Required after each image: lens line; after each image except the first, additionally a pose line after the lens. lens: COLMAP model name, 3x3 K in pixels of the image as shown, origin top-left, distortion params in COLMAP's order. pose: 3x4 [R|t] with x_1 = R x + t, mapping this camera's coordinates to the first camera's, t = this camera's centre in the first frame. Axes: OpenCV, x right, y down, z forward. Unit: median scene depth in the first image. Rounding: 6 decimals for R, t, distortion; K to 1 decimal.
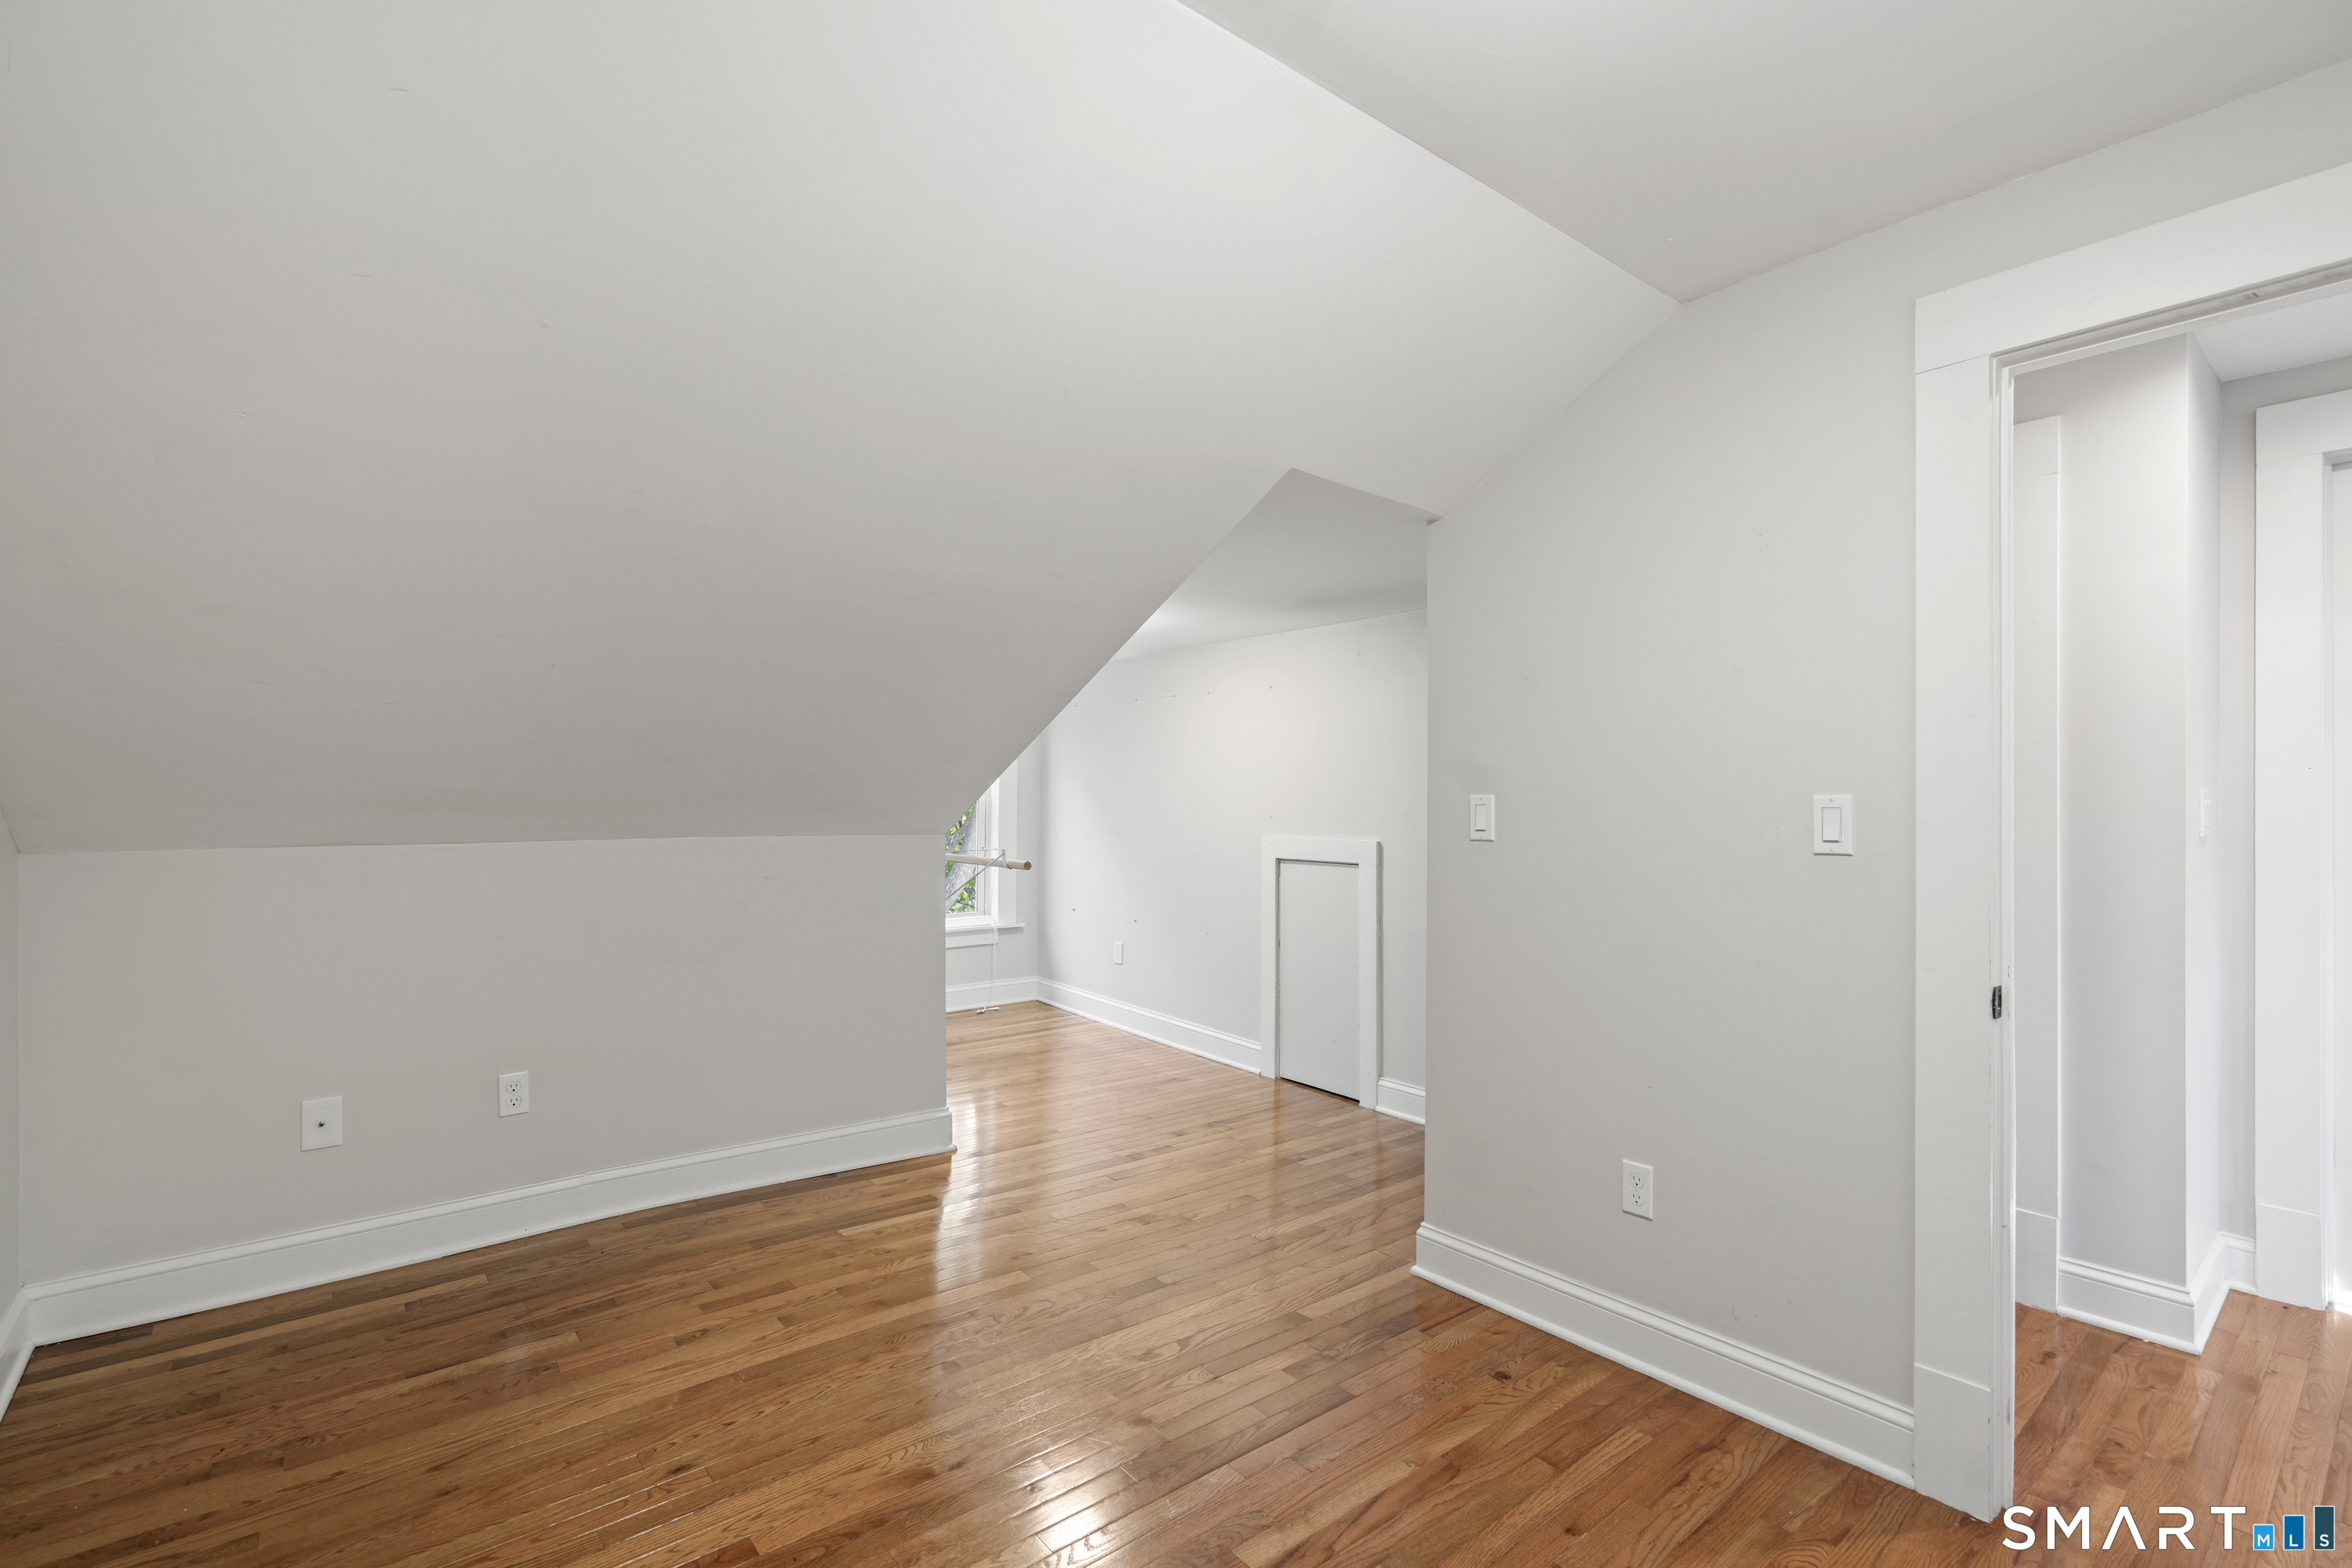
lens RADIAL K [[1101.5, 0, 1188.6], [0, 1101.5, 786.6], [0, 0, 1]] dist [-0.000790, 0.000898]
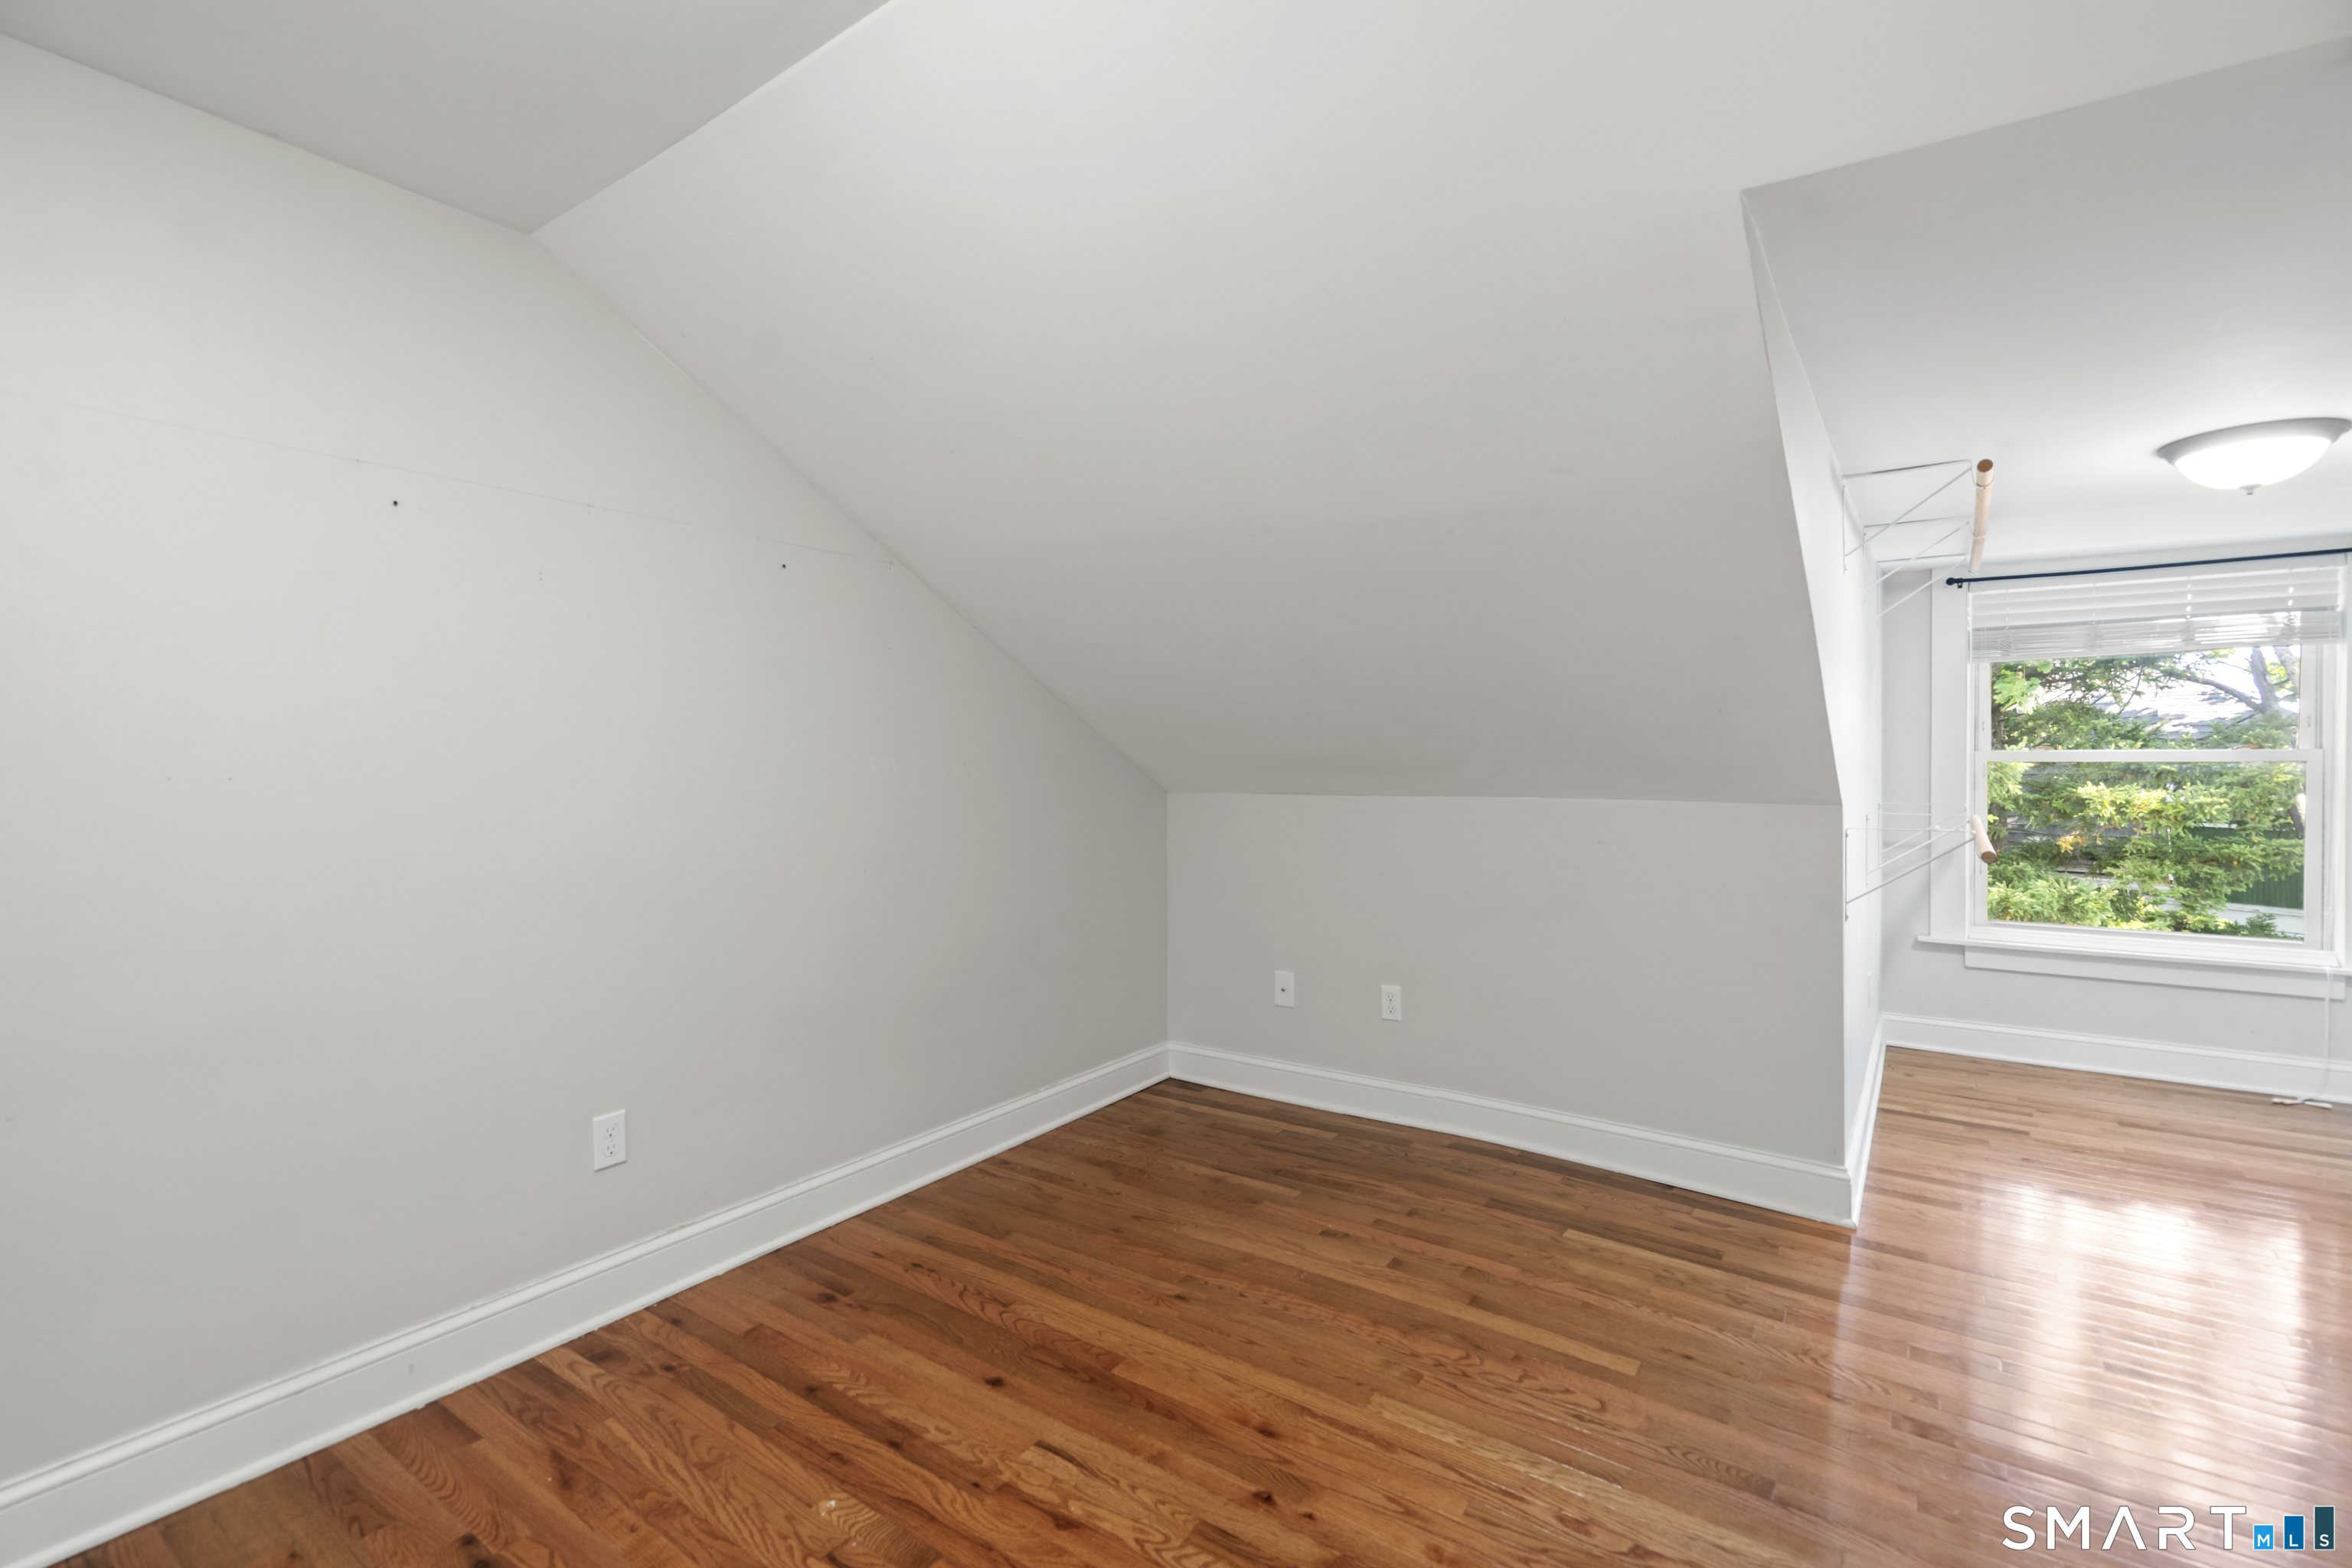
lens RADIAL K [[1101.5, 0, 1188.6], [0, 1101.5, 786.6], [0, 0, 1]] dist [-0.000790, 0.000898]
pose [[0.237526, 0.018332, -0.971208, 0.556013], [0.013006, 0.999672, 0.022050, 0.011722], [0.971294, -0.017869, 0.237210, 0.546599]]
